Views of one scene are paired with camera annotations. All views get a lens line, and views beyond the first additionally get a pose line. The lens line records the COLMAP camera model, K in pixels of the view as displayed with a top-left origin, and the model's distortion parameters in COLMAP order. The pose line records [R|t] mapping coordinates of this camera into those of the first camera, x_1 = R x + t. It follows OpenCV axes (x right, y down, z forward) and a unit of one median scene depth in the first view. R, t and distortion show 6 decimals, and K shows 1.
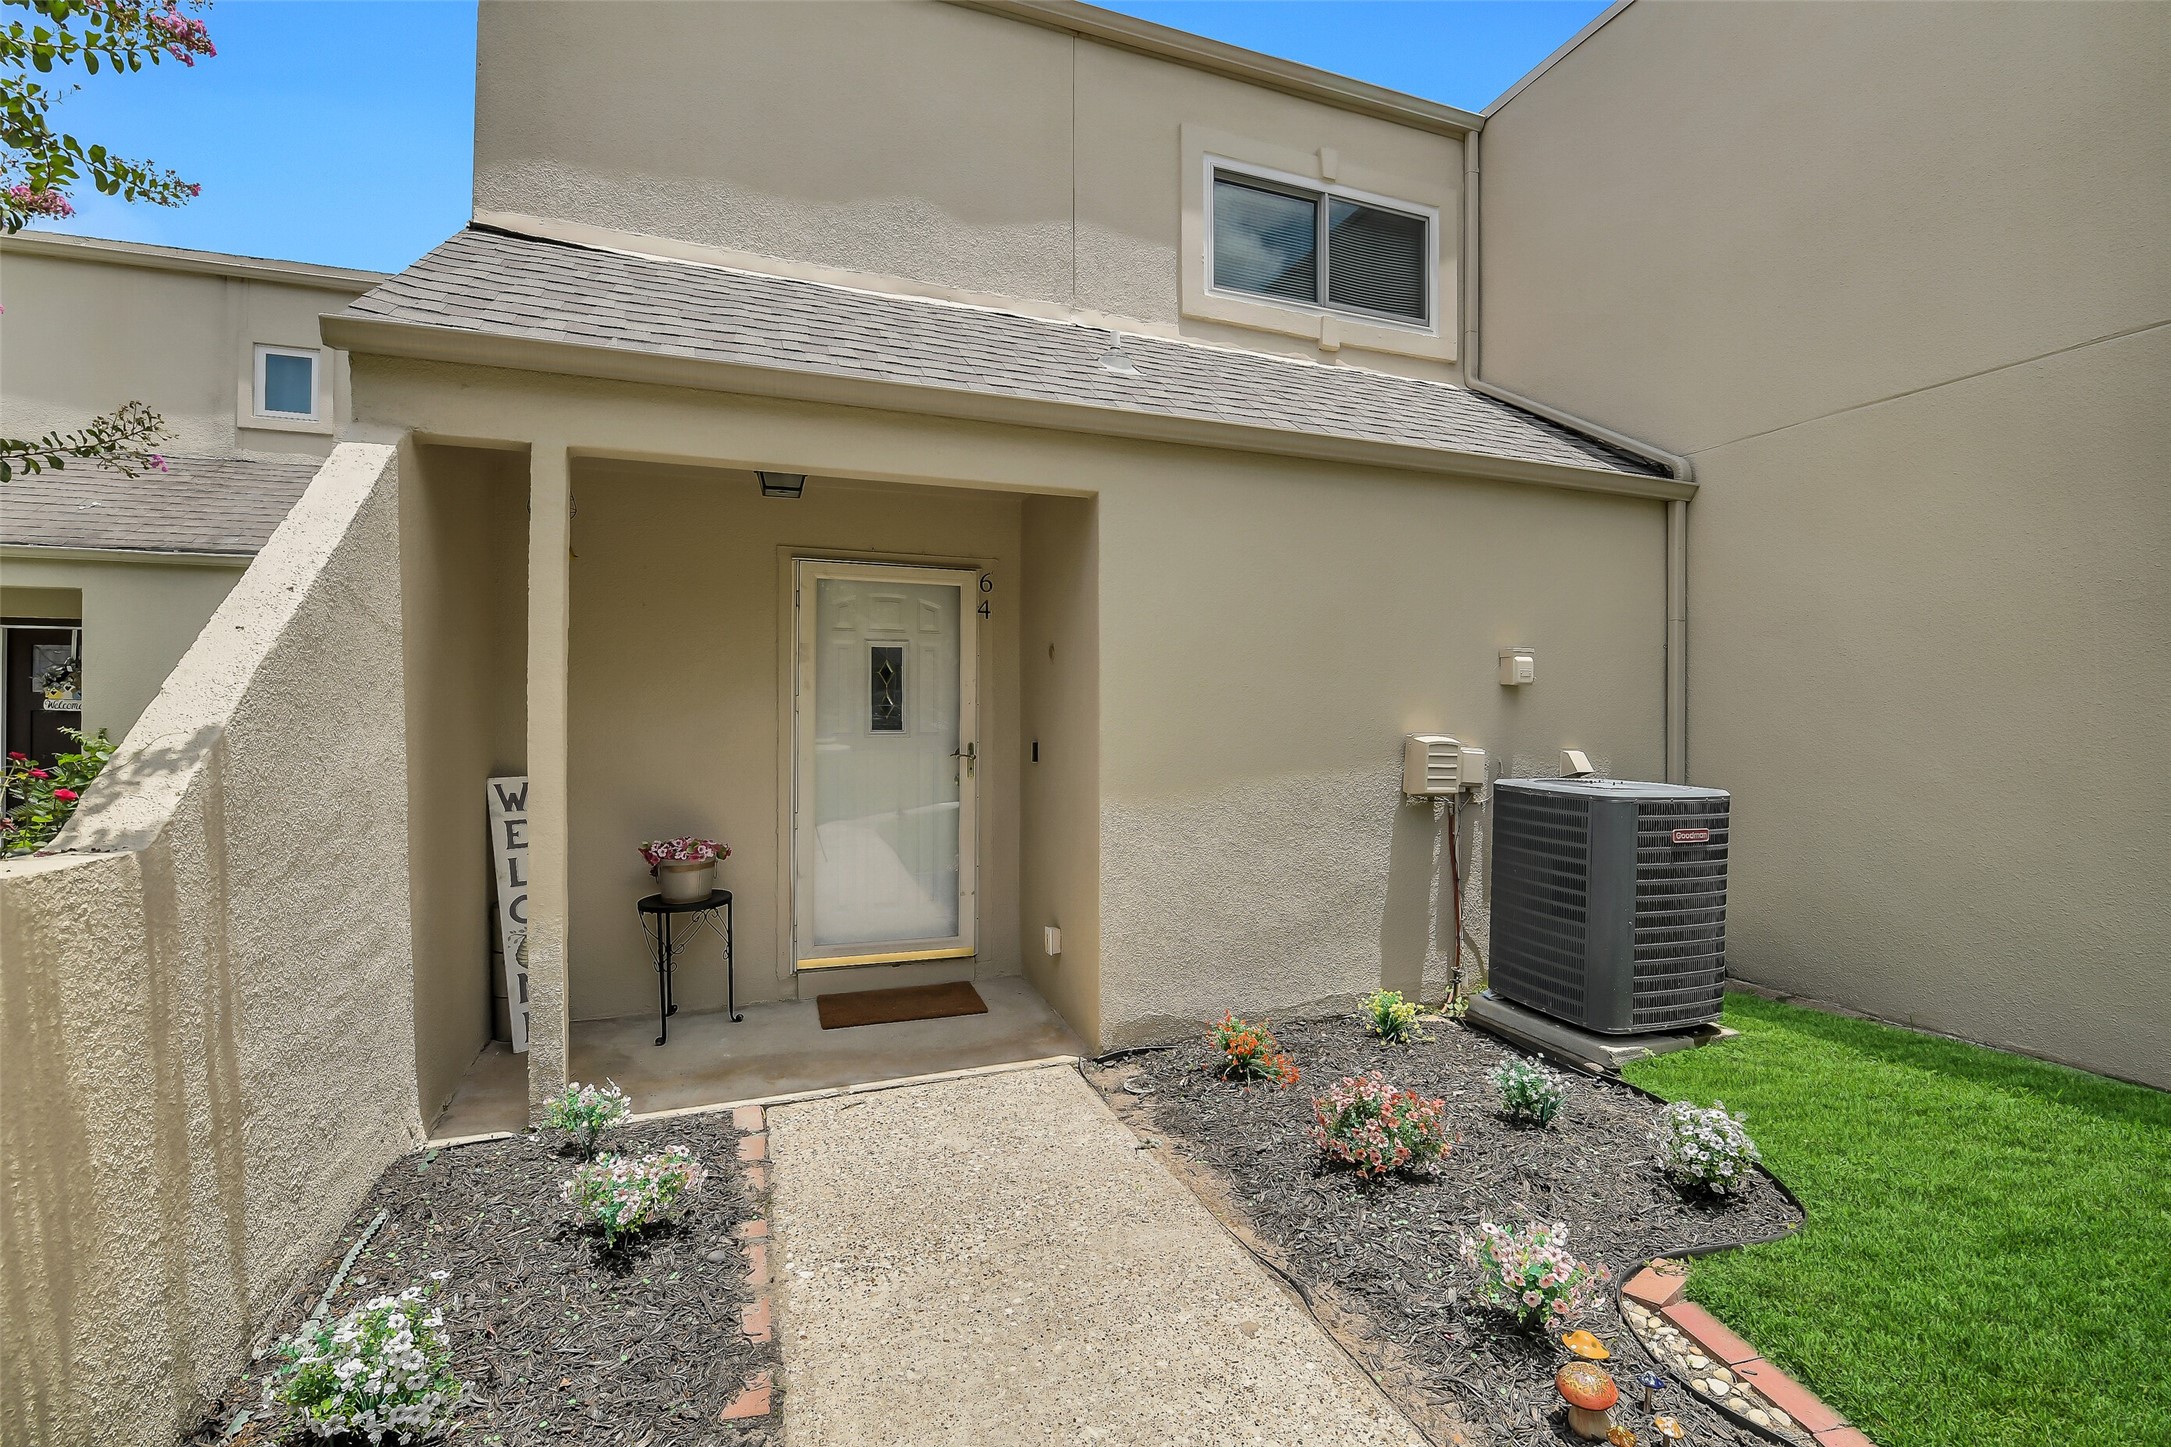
lens RADIAL K [[979.7, 0, 1108.7], [0, 979.7, 731.6], [0, 0, 1]] dist [-0.001779, -0.009163]
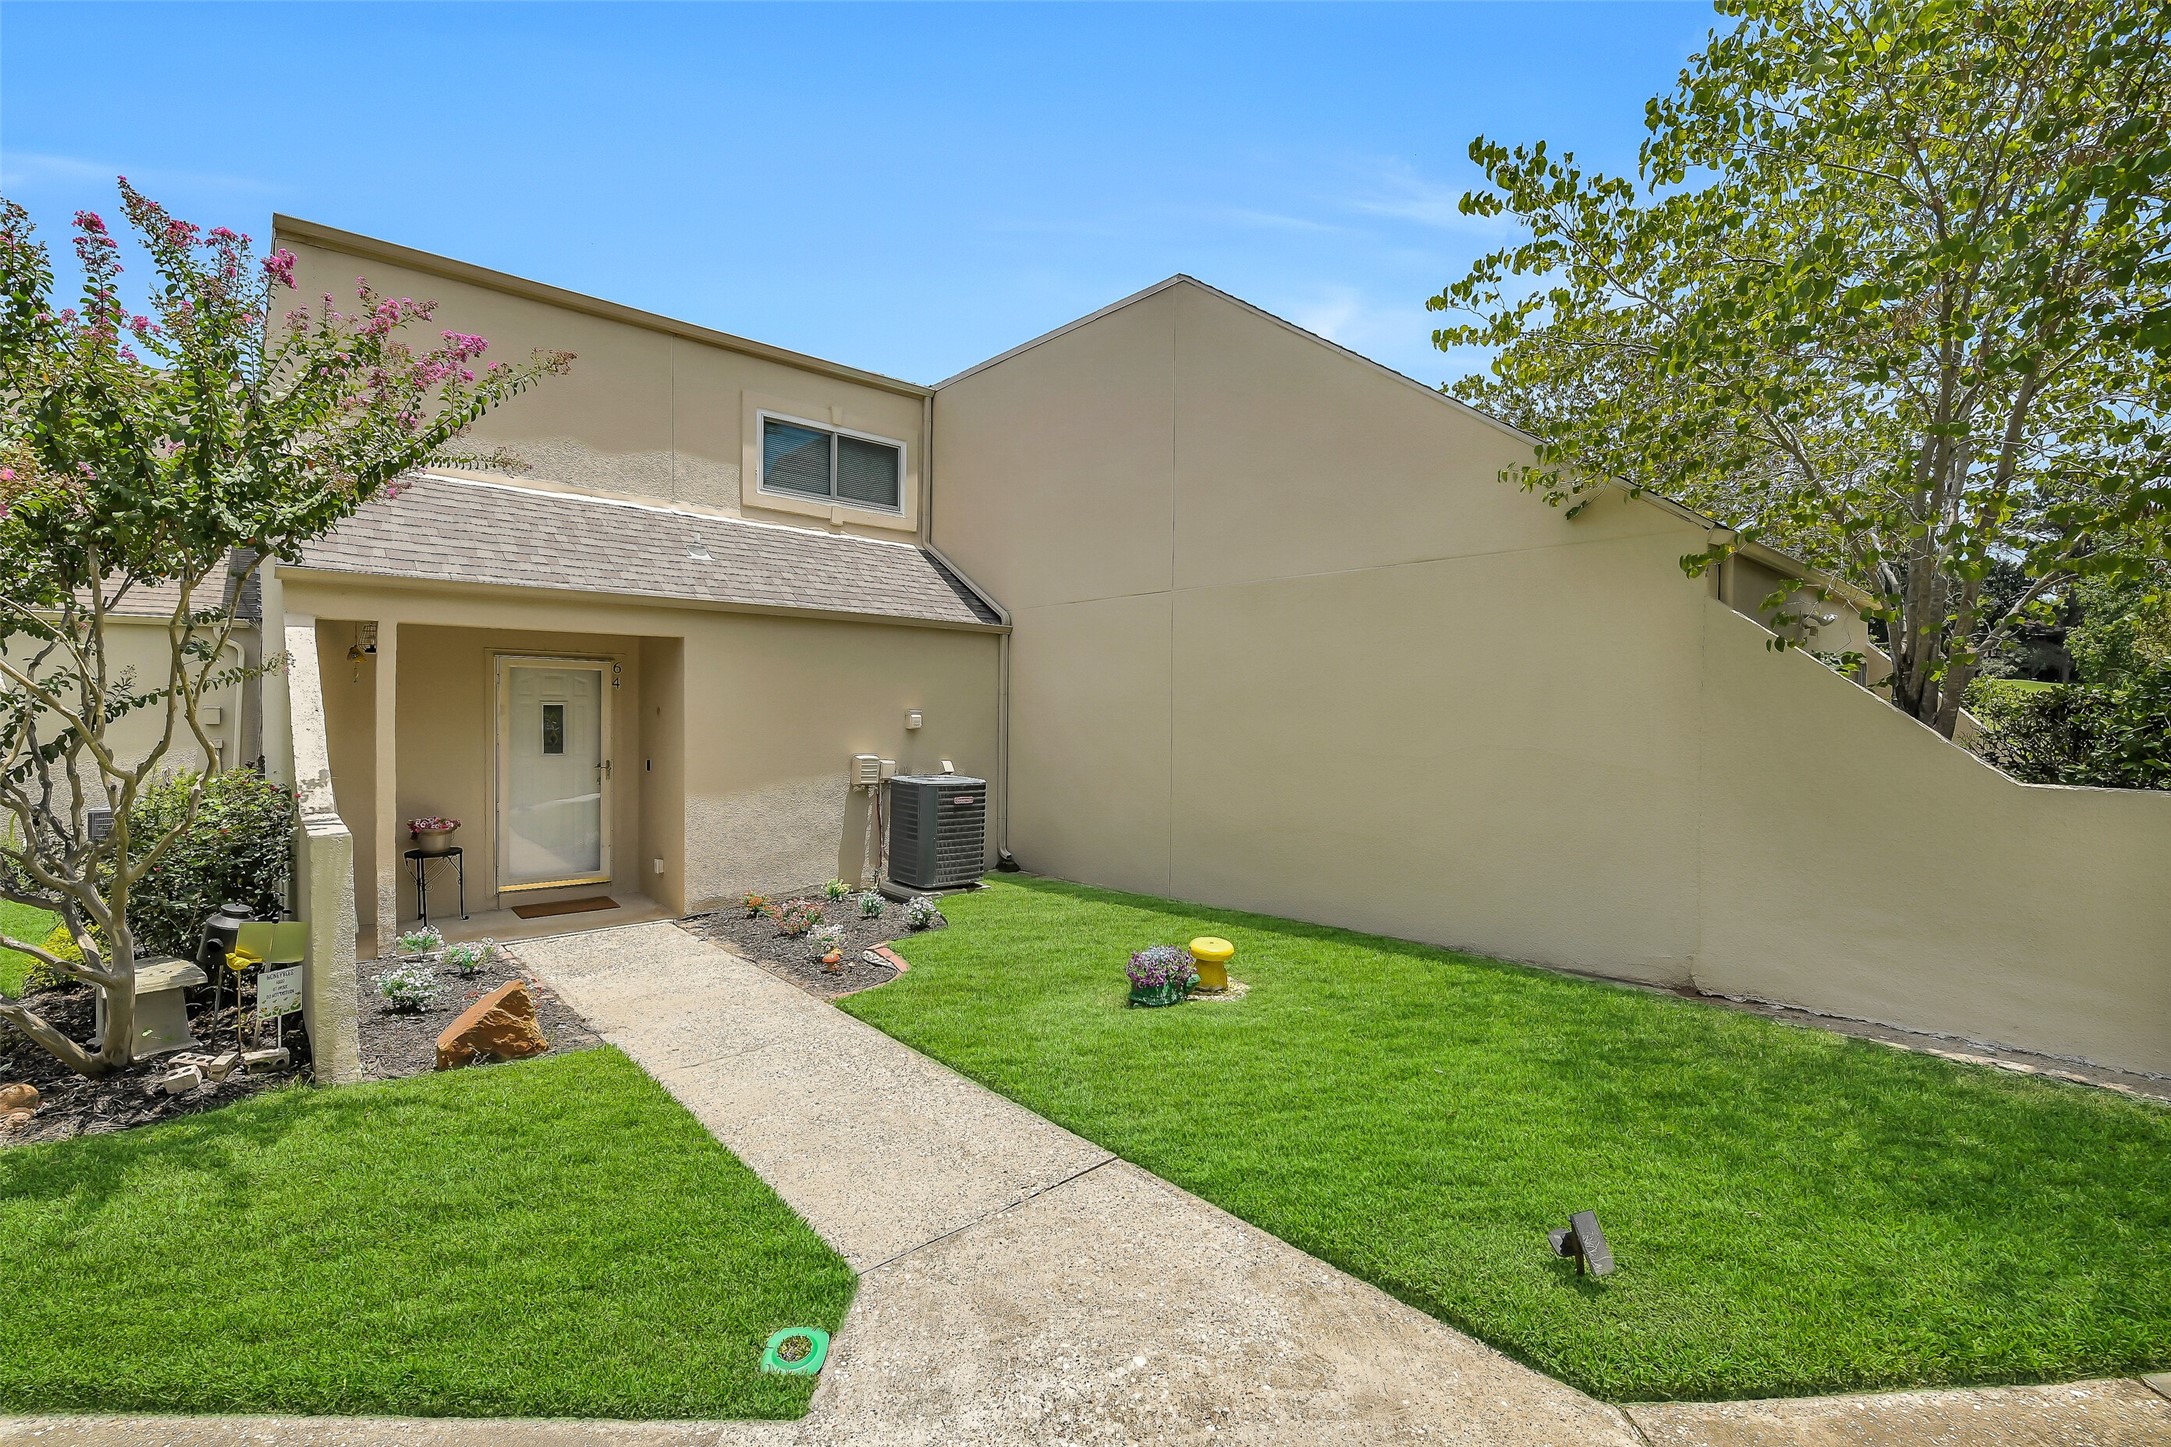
lens RADIAL K [[979.7, 0, 1108.7], [0, 979.7, 731.6], [0, 0, 1]] dist [-0.001779, -0.009163]
pose [[0.931812, -0.000357, 0.362942, 0.061725], [-0.003096, 0.999955, 0.008933, -0.061029], [-0.362929, -0.009448, 0.931769, -1.011419]]
